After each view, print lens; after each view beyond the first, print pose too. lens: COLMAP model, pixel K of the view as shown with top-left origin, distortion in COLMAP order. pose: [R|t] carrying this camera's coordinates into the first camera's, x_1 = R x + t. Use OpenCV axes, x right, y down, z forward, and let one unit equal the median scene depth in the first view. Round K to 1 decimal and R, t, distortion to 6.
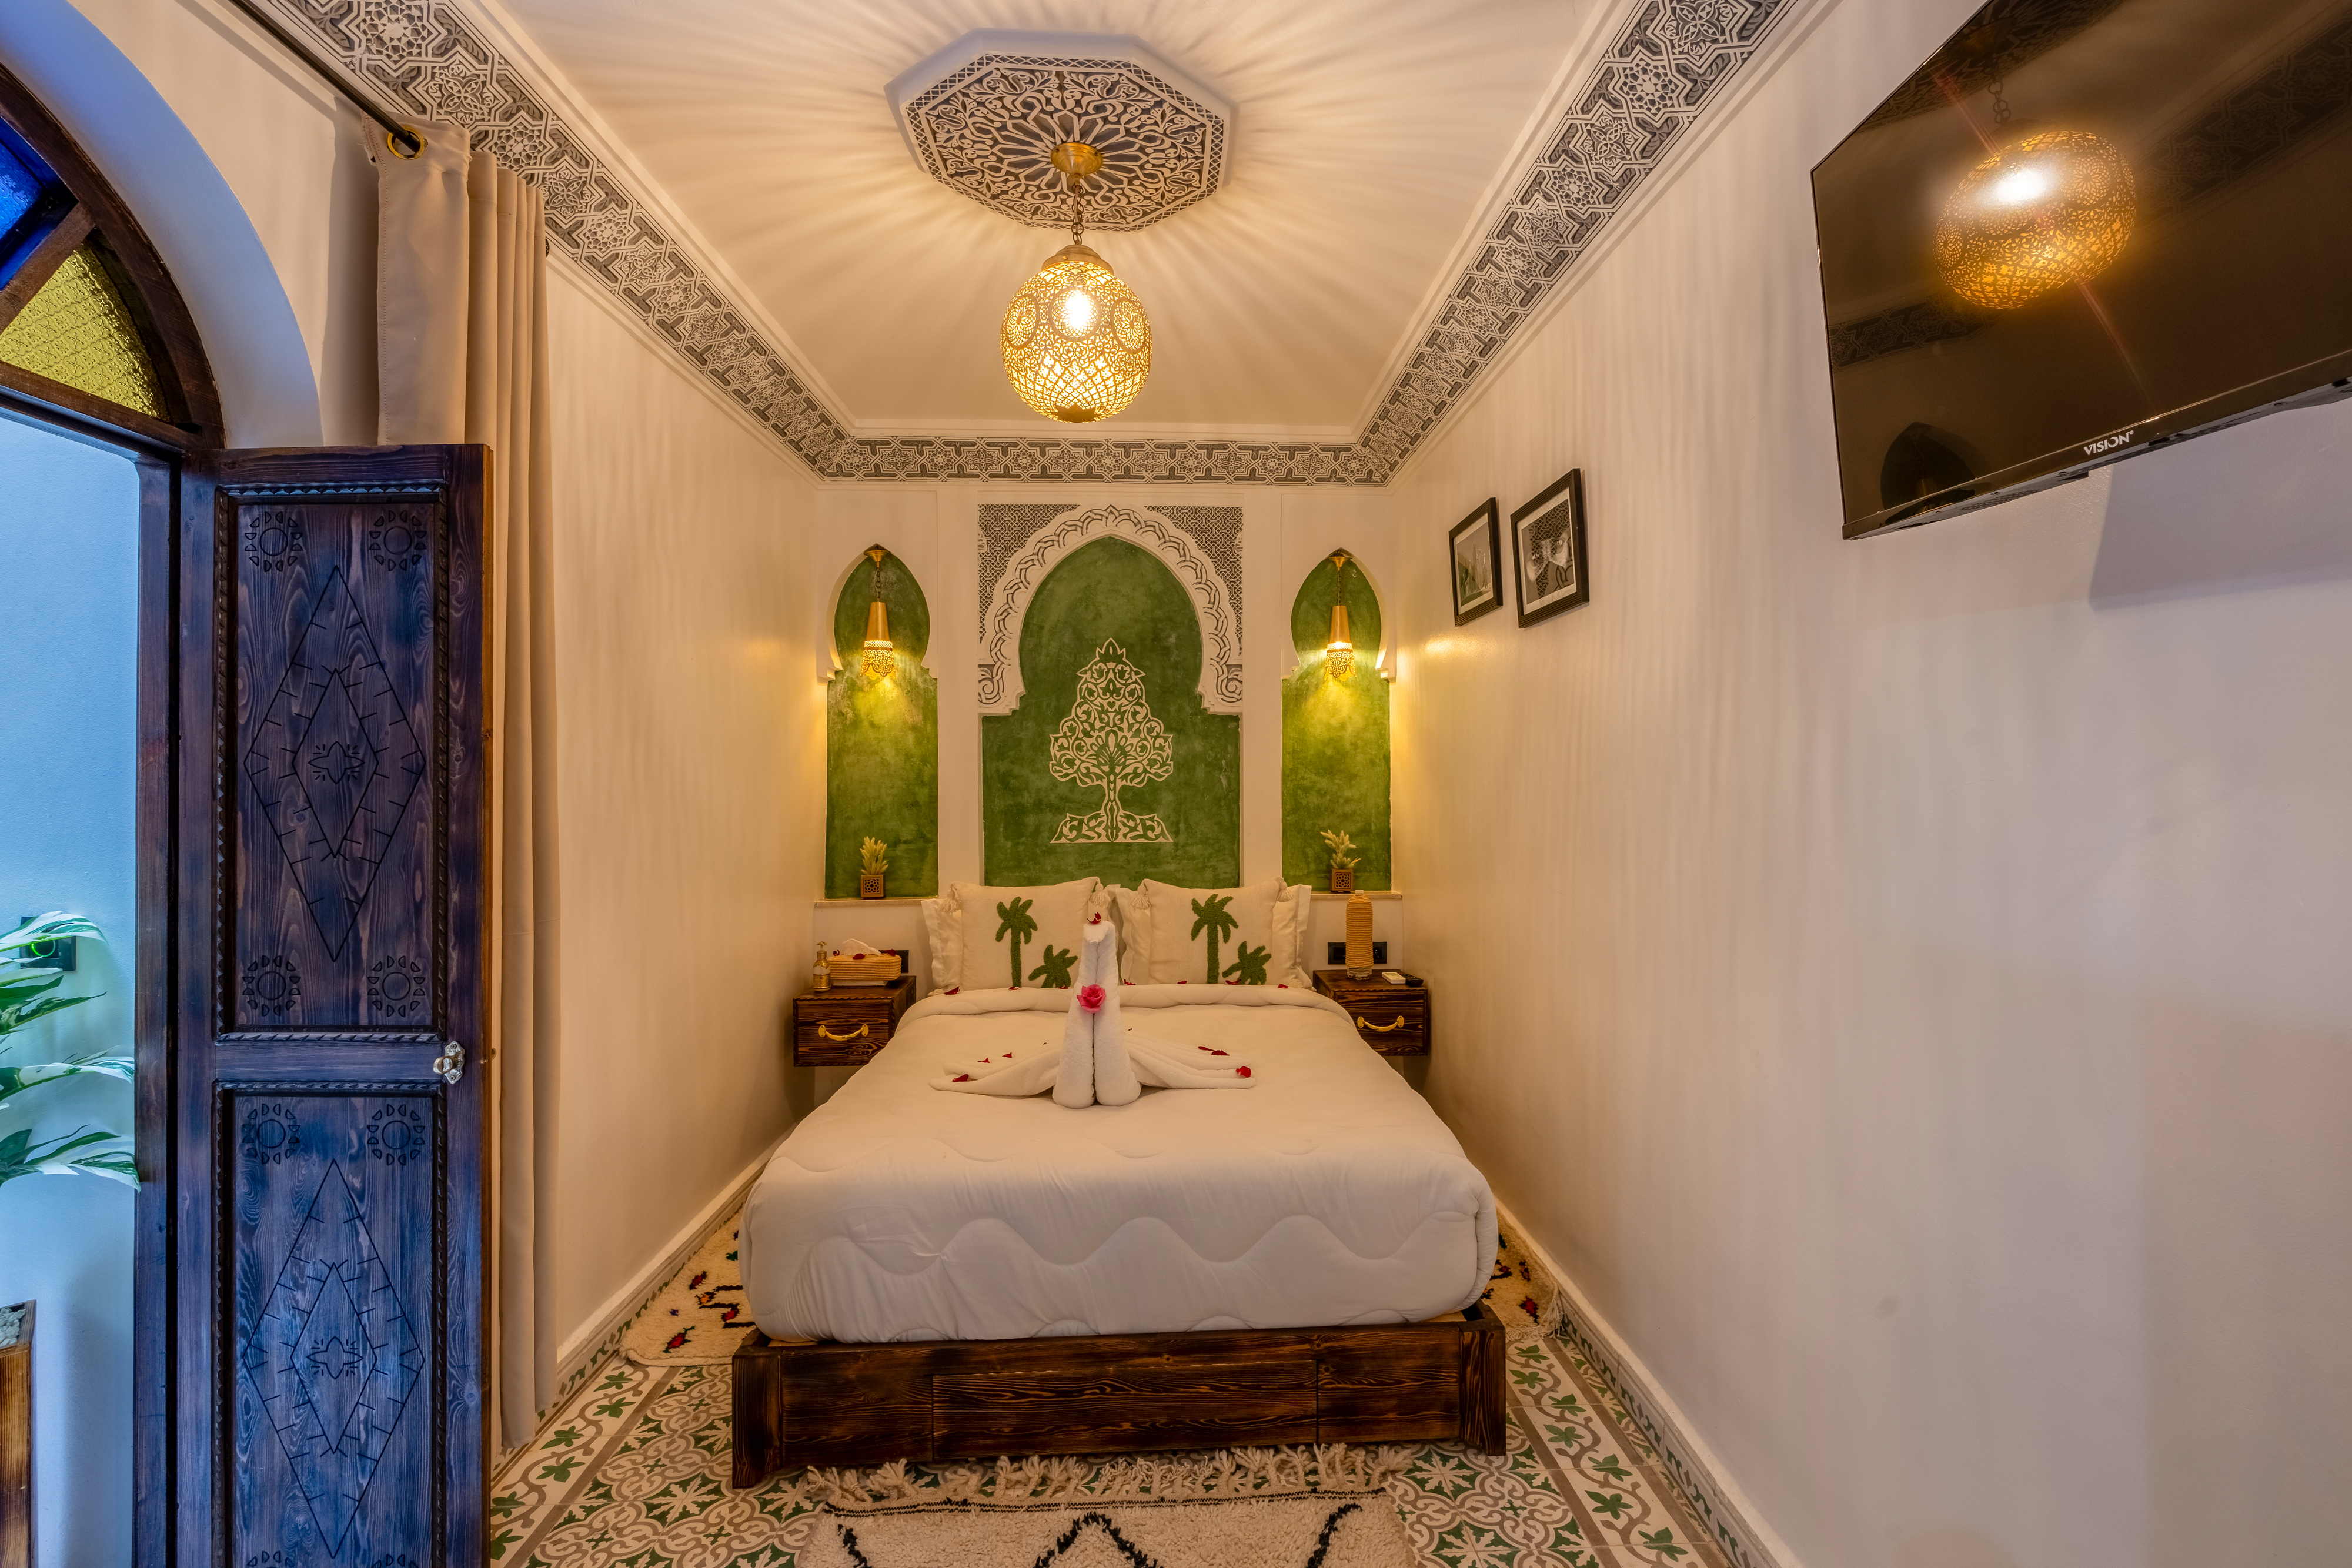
lens RADIAL K [[974.5, 0, 1171.1], [0, 974.5, 784.3], [0, 0, 1]] dist [-0.008022, 0.001200]
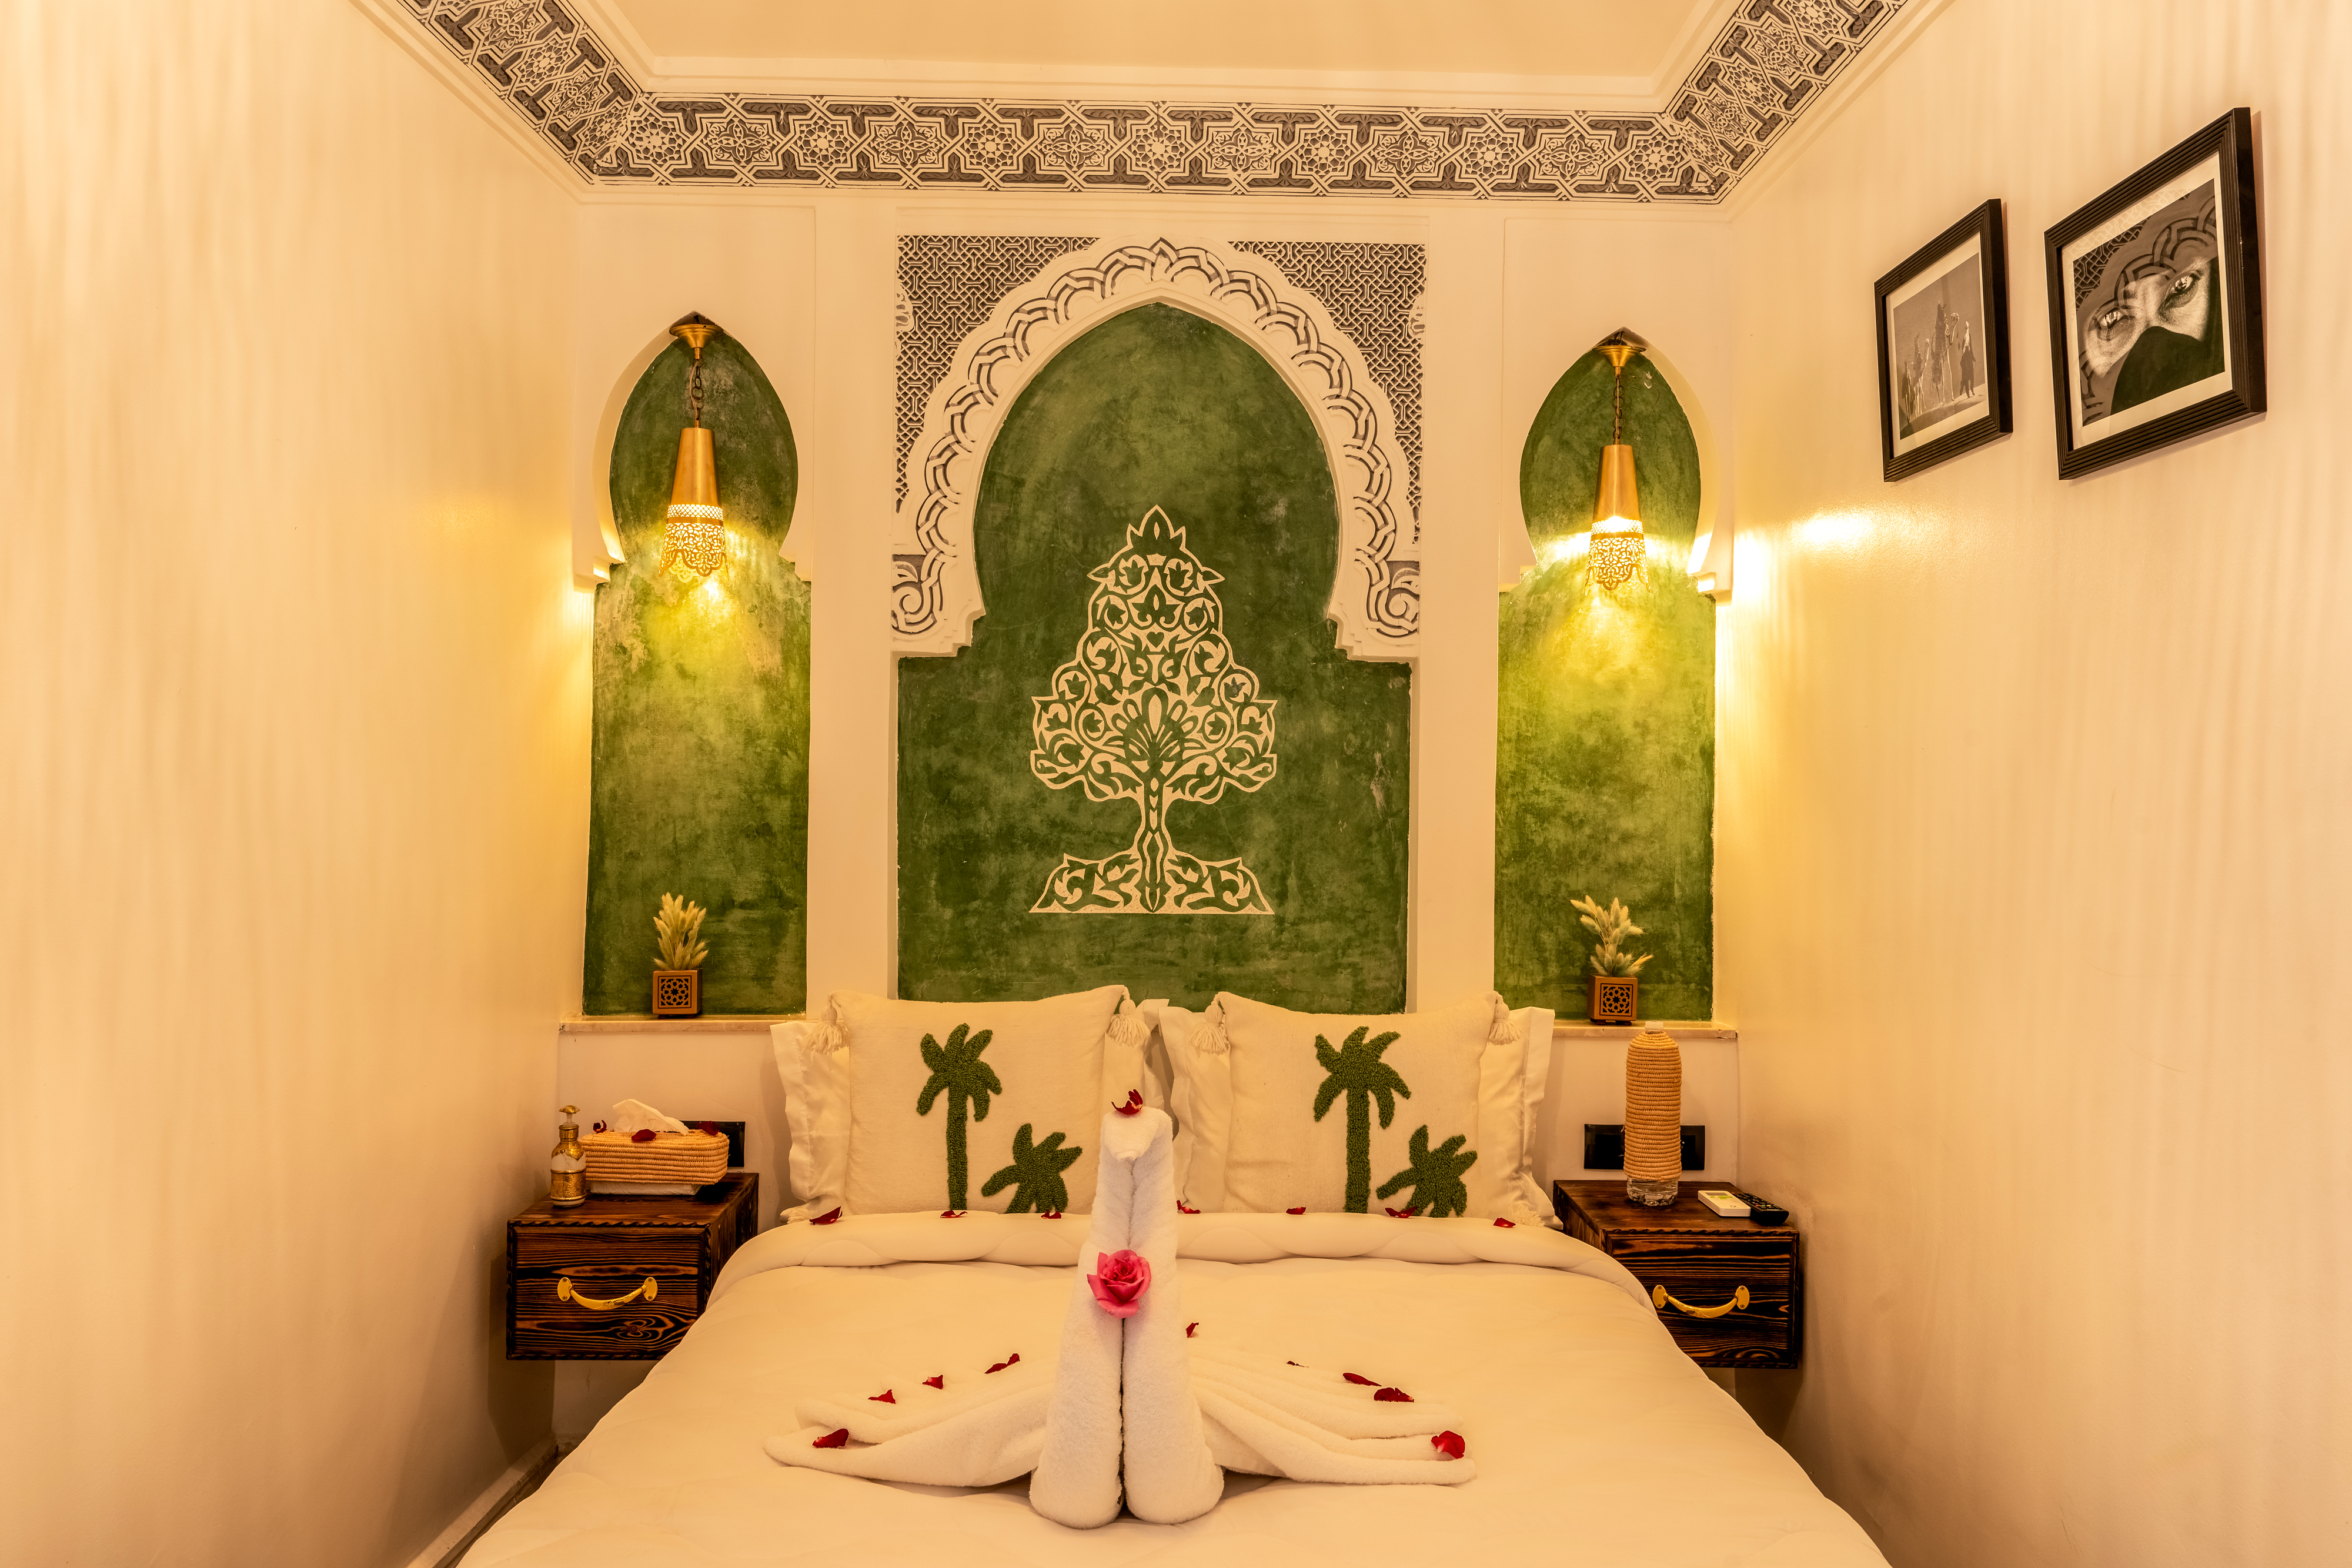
lens RADIAL K [[1739.4, 0, 1178.8], [0, 1739.4, 784.0], [0, 0, 1]] dist [0.005274, 0.001126]
pose [[0.999219, 0.016297, -0.035989, -0.016401], [-0.016369, 0.999865, -0.001703, -0.005851], [0.035957, 0.002291, 0.999351, 0.109950]]
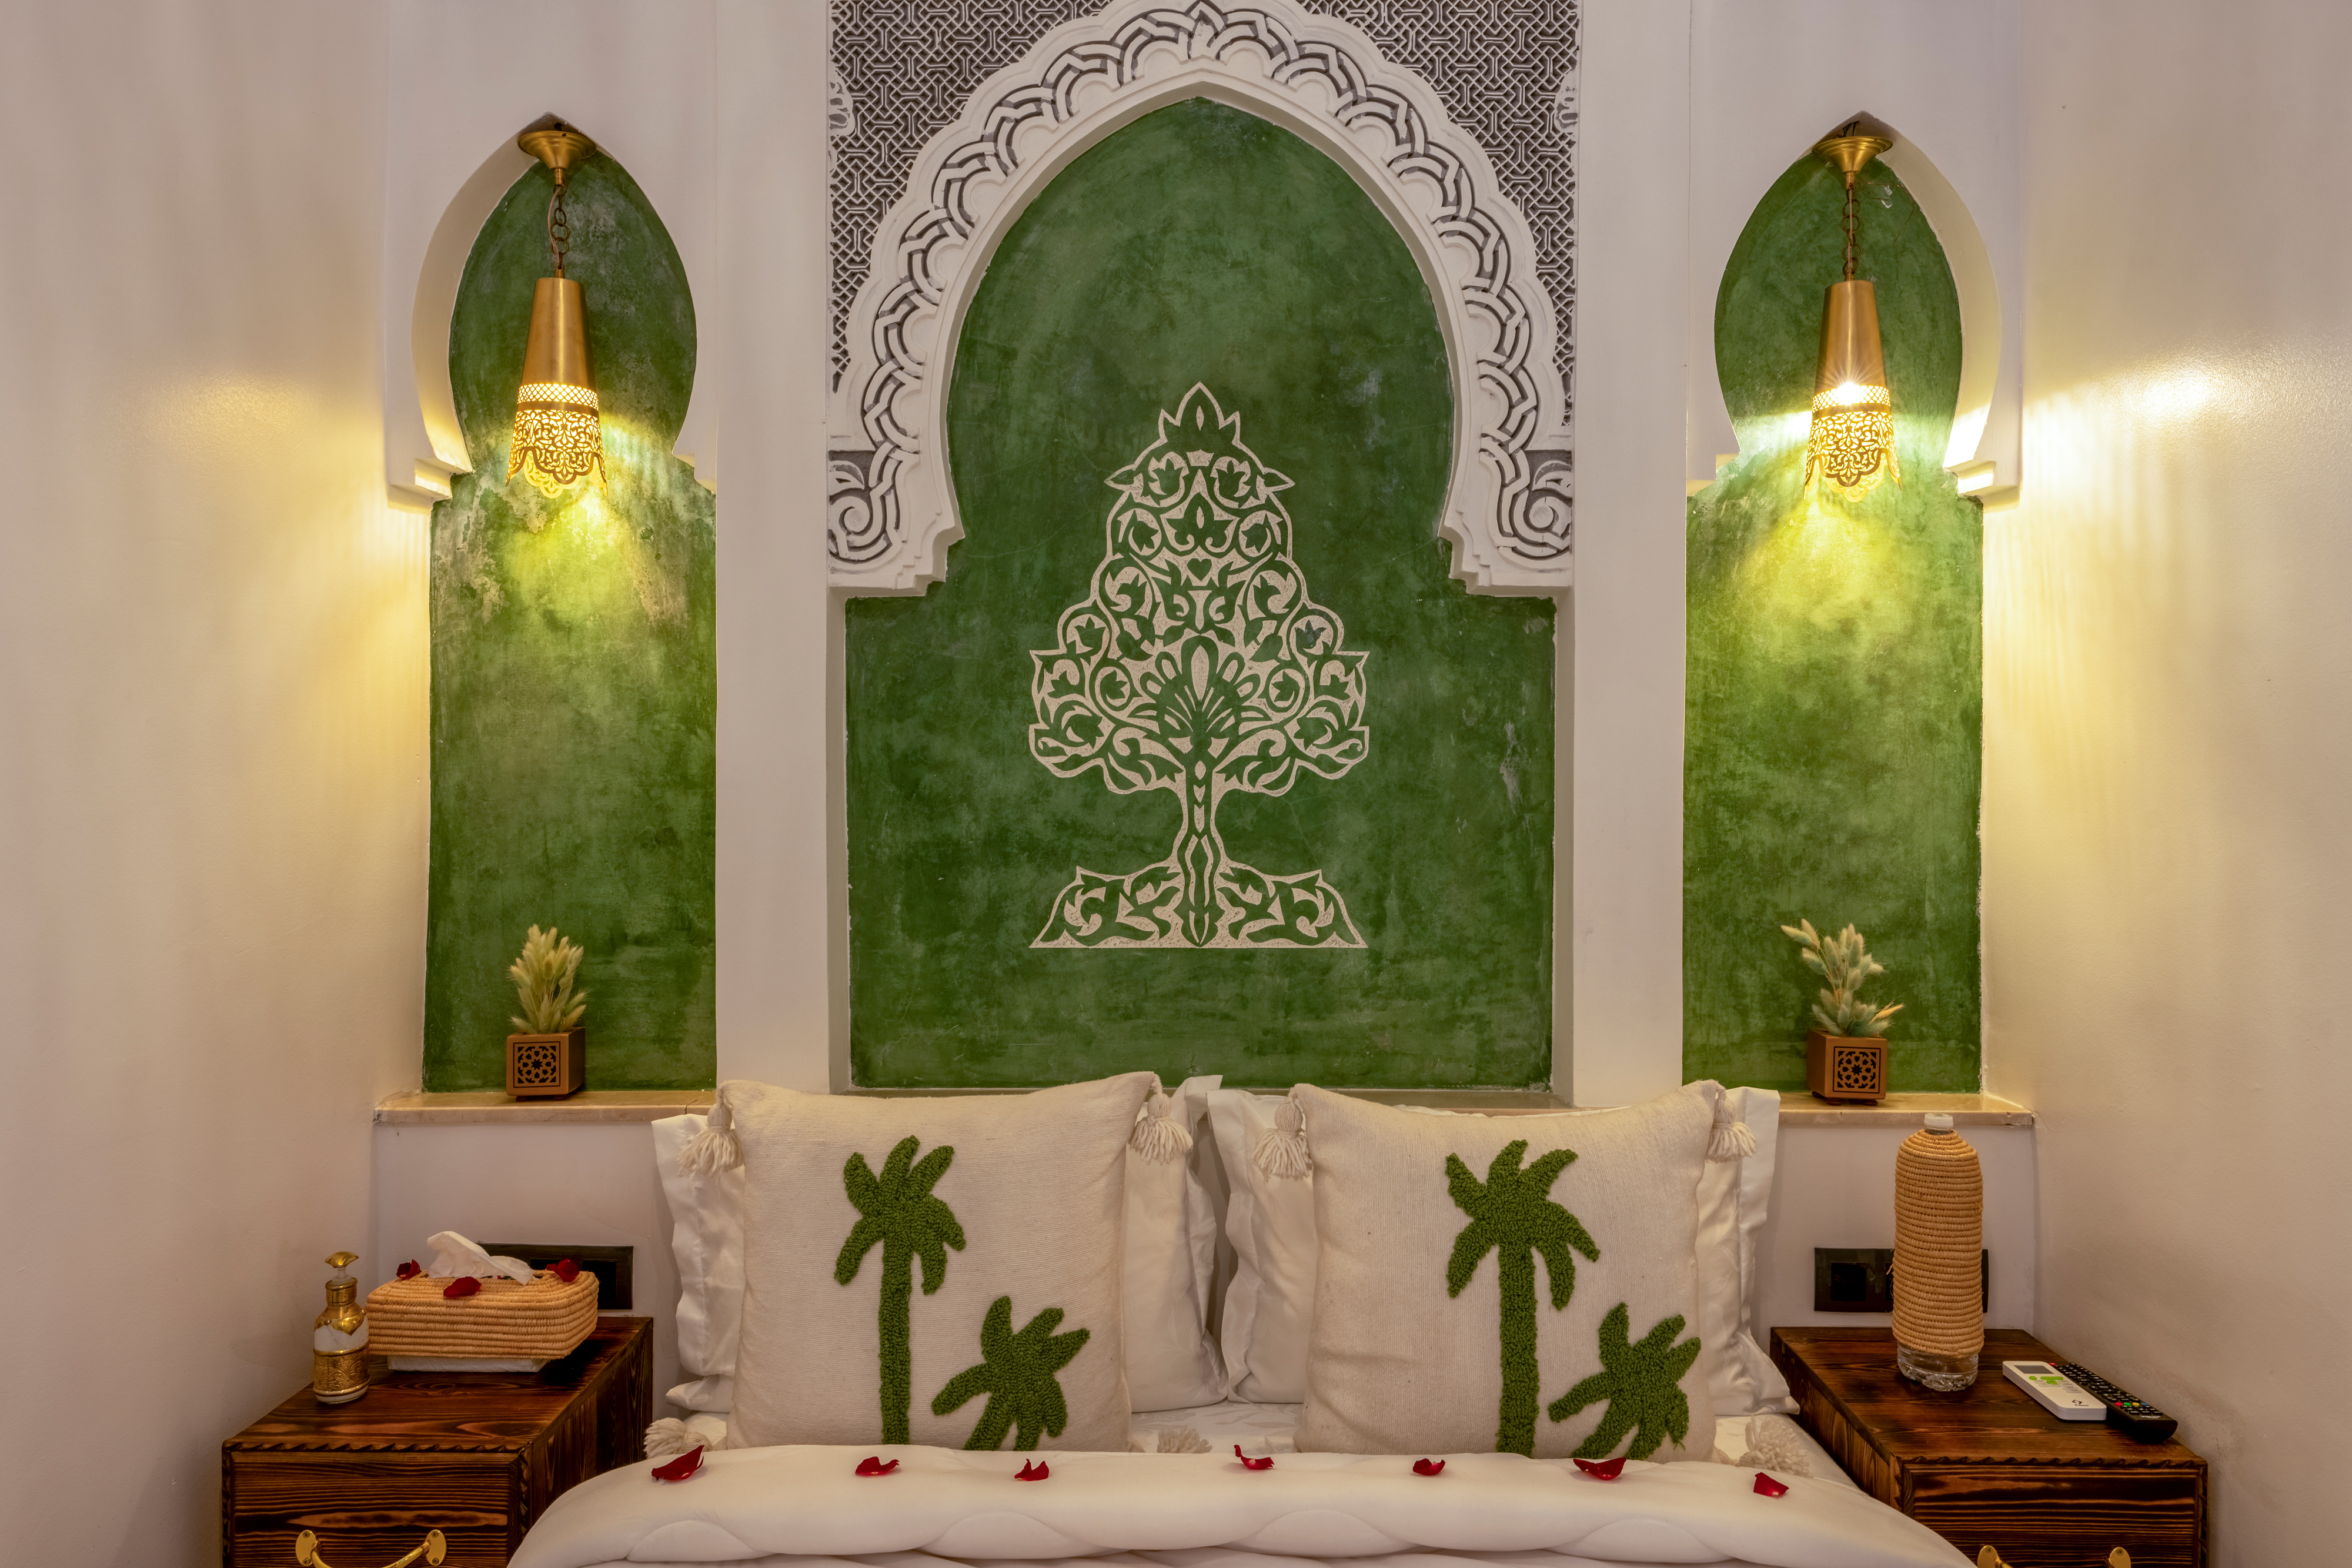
lens RADIAL K [[1515.8, 0, 1190.4], [0, 1515.8, 775.6], [0, 0, 1]] dist [-0.002674, 0.004088]
pose [[0.997692, 0.007791, -0.067457, -0.027064], [-0.007171, 0.999930, 0.009433, -0.010236], [0.067526, -0.008928, 0.997678, 0.452005]]
